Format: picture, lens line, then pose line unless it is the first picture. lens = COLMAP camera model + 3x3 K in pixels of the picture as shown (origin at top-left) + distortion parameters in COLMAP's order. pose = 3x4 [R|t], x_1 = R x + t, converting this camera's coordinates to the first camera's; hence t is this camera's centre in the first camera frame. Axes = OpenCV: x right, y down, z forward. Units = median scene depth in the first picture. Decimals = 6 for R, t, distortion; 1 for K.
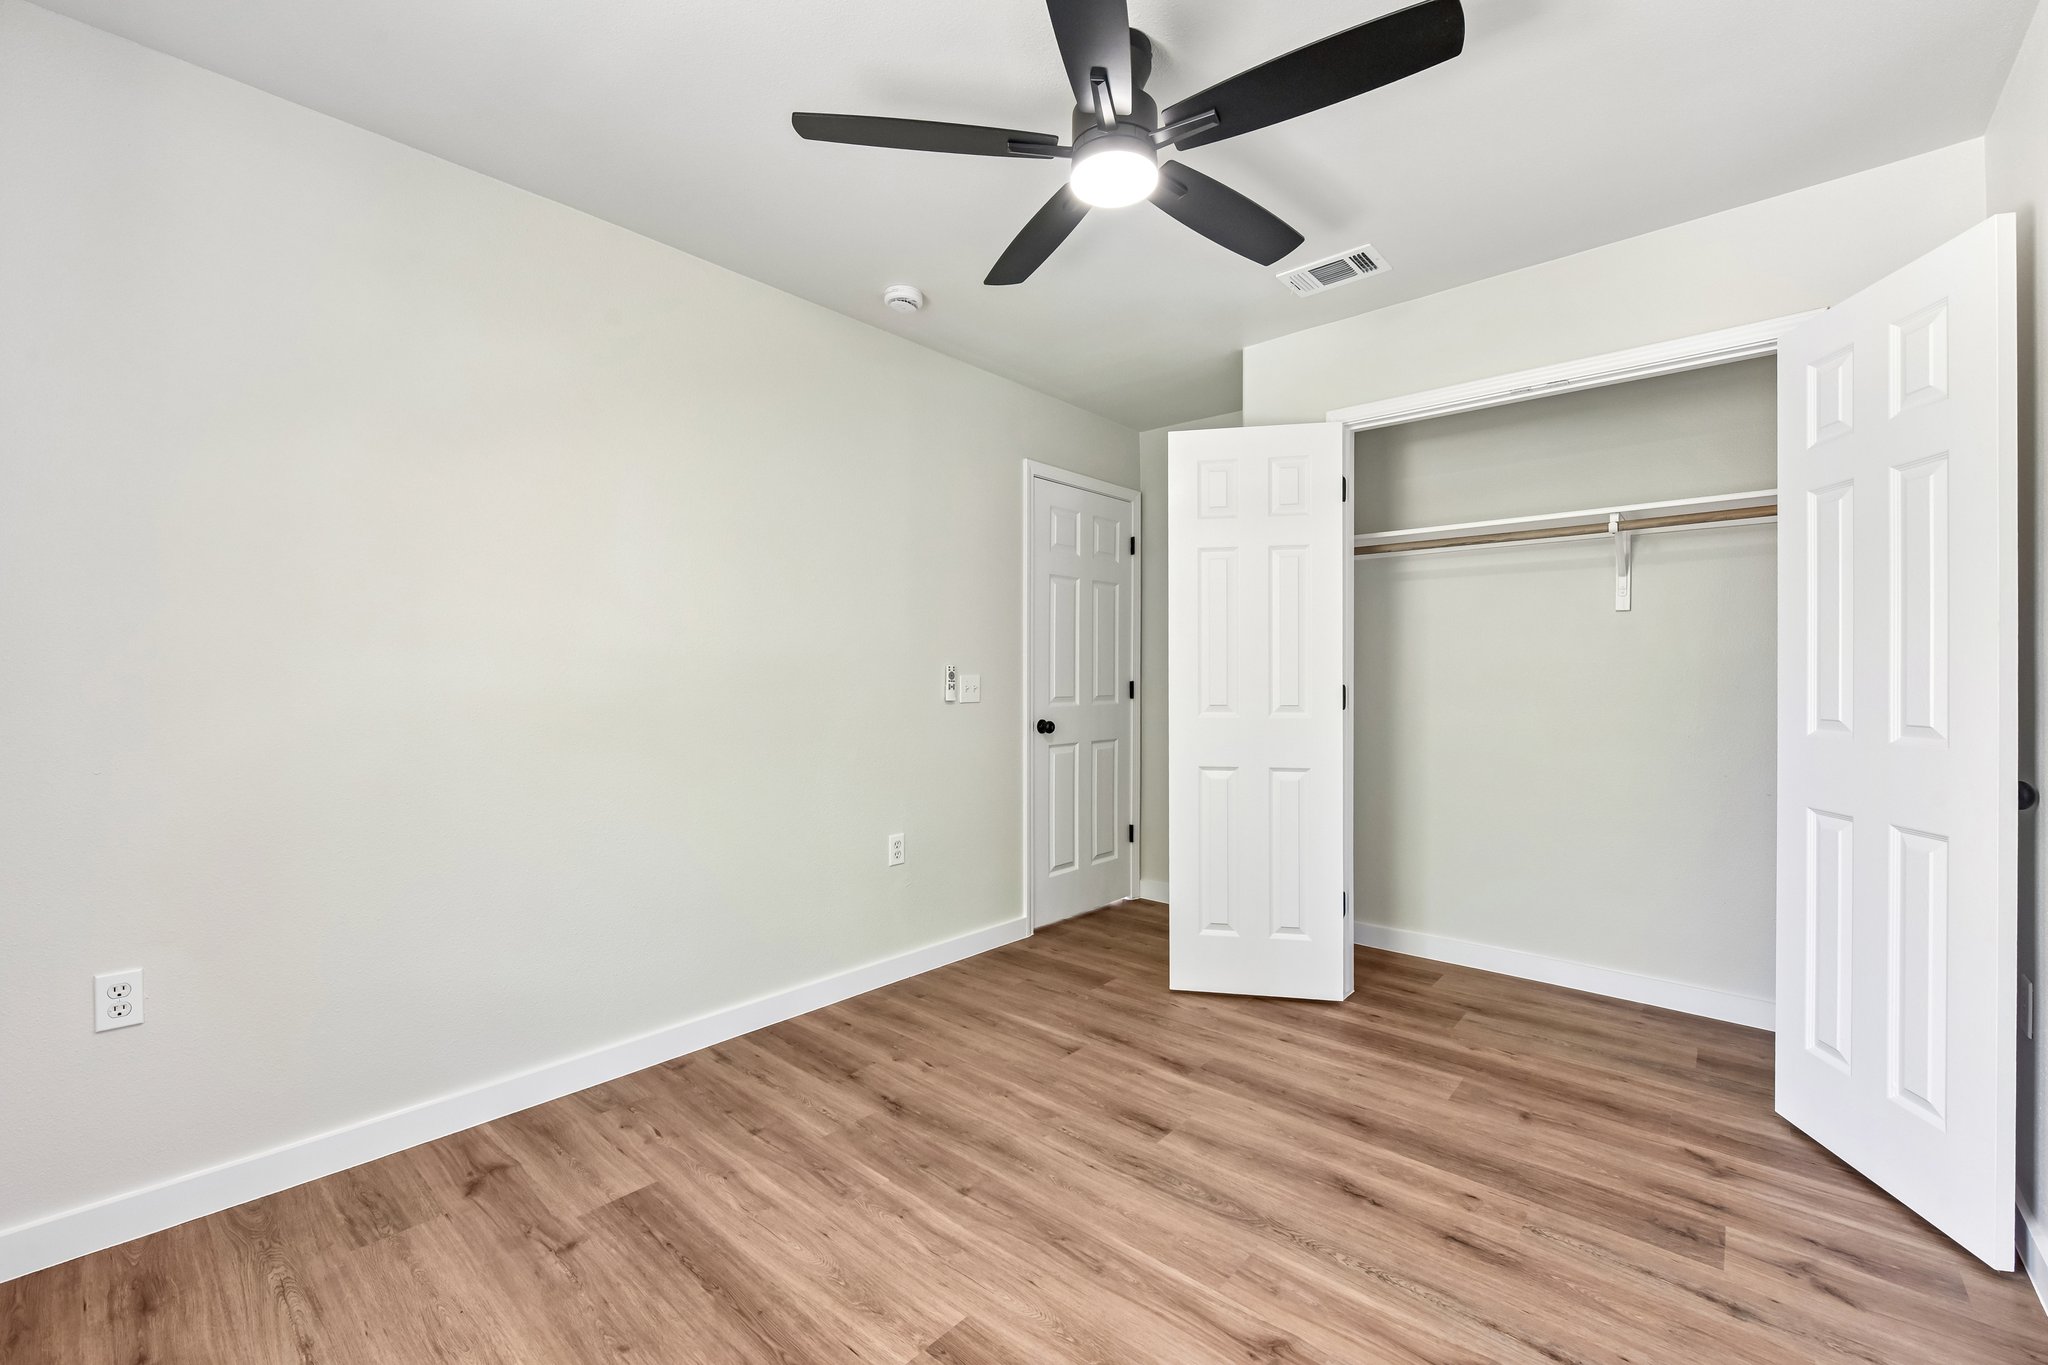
lens RADIAL K [[799.0, 0, 1027.1], [0, 799.0, 674.9], [0, 0, 1]] dist [-0.006386, -0.003137]
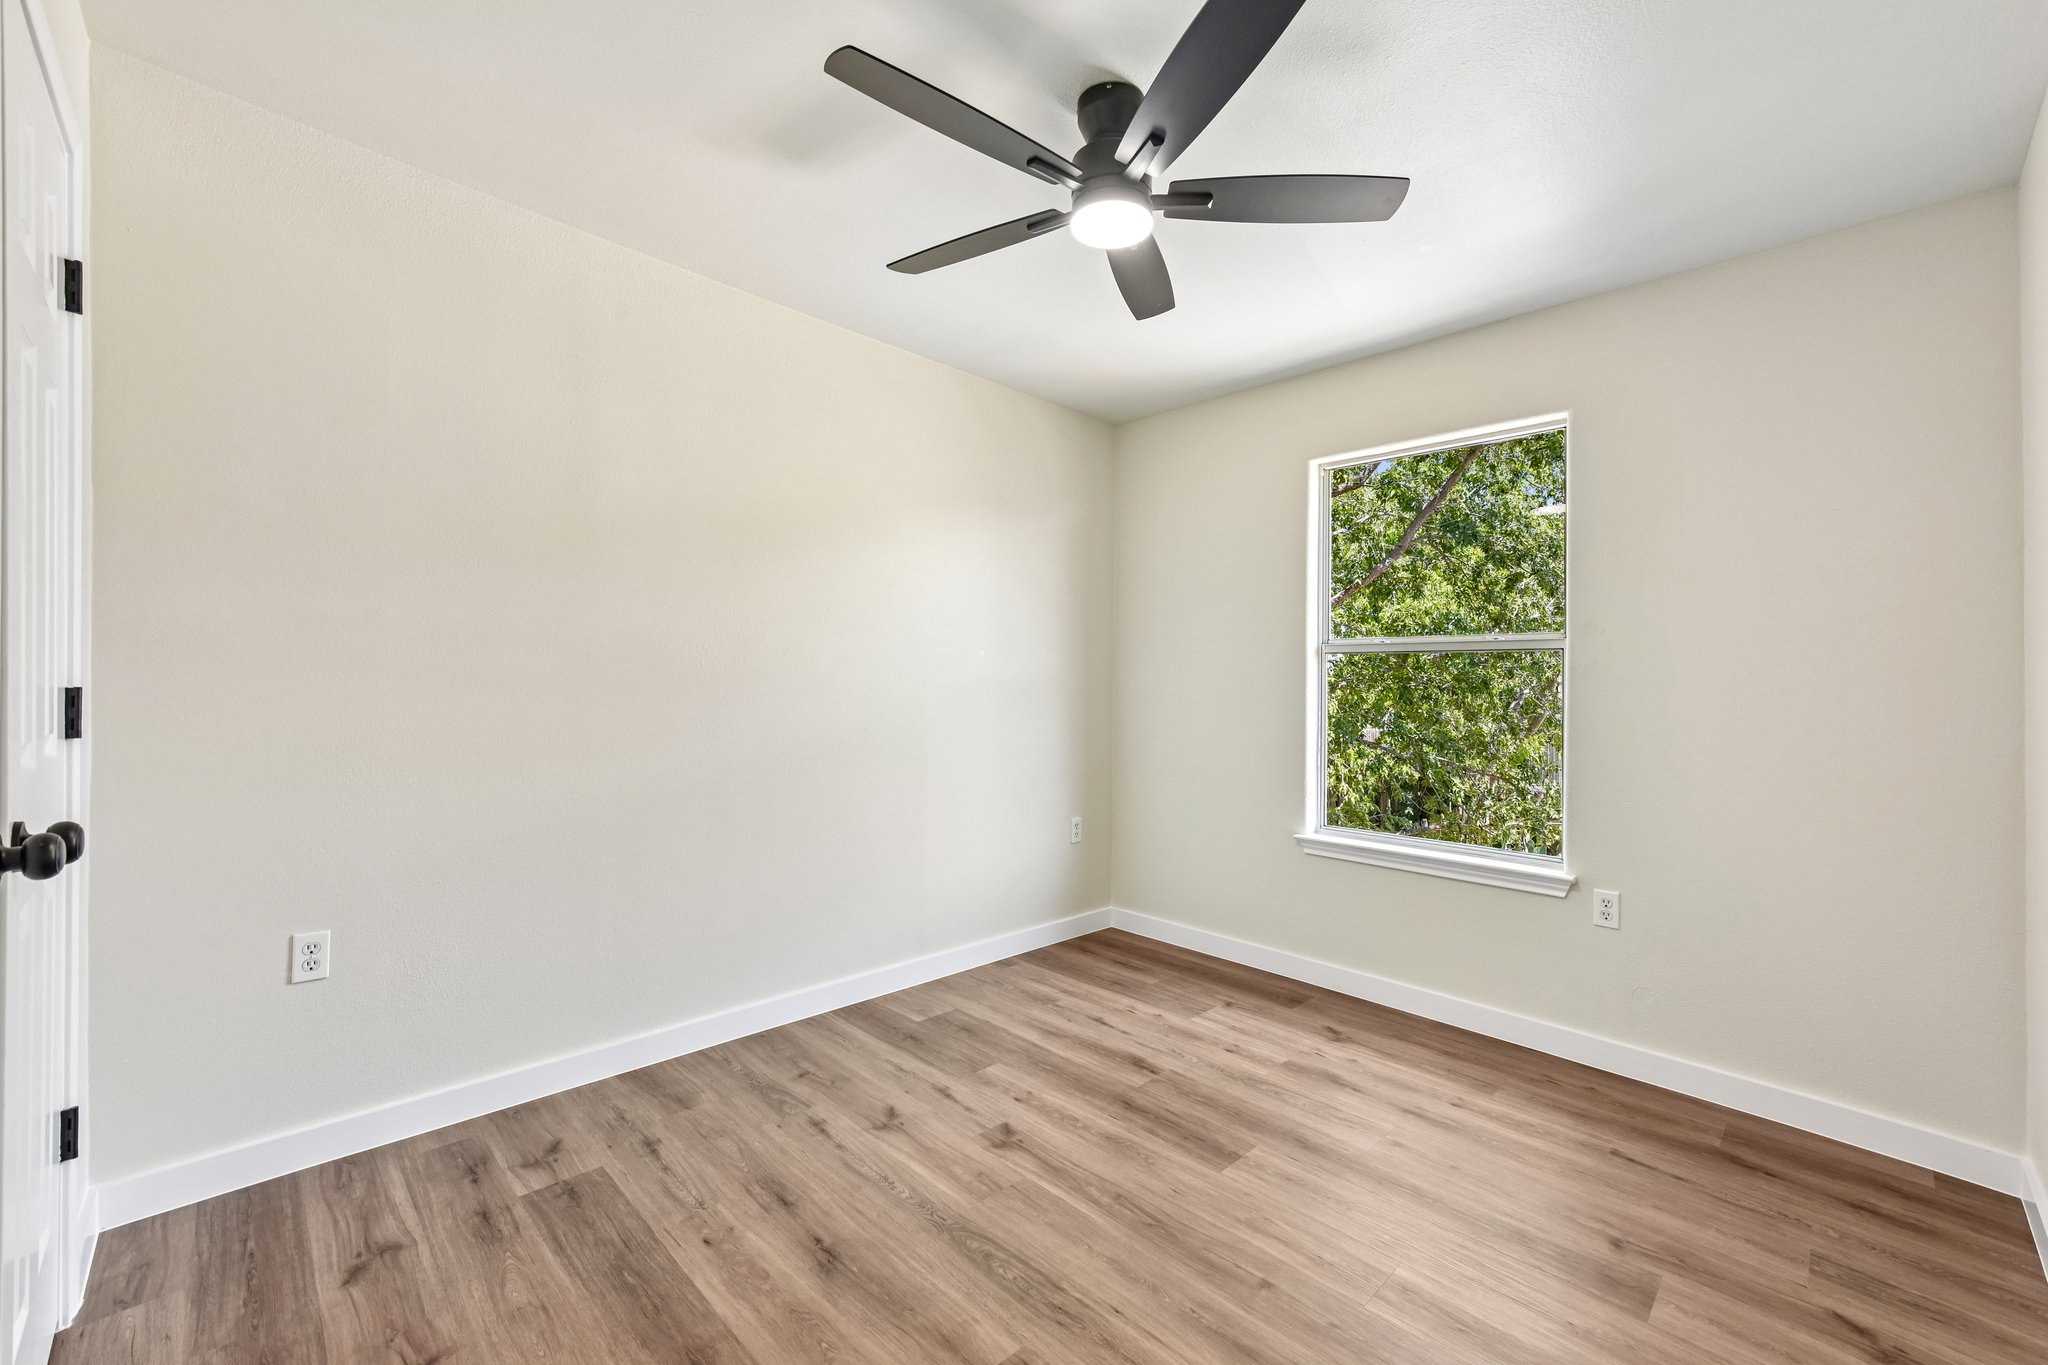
lens RADIAL K [[799.0, 0, 1026.4], [0, 799.0, 683.3], [0, 0, 1]] dist [-0.006386, -0.003137]
pose [[-0.995793, -0.022703, 0.088775, 0.128548], [-0.022177, 0.999730, 0.006915, -0.012965], [-0.088908, 0.004917, -0.996028, 2.016717]]
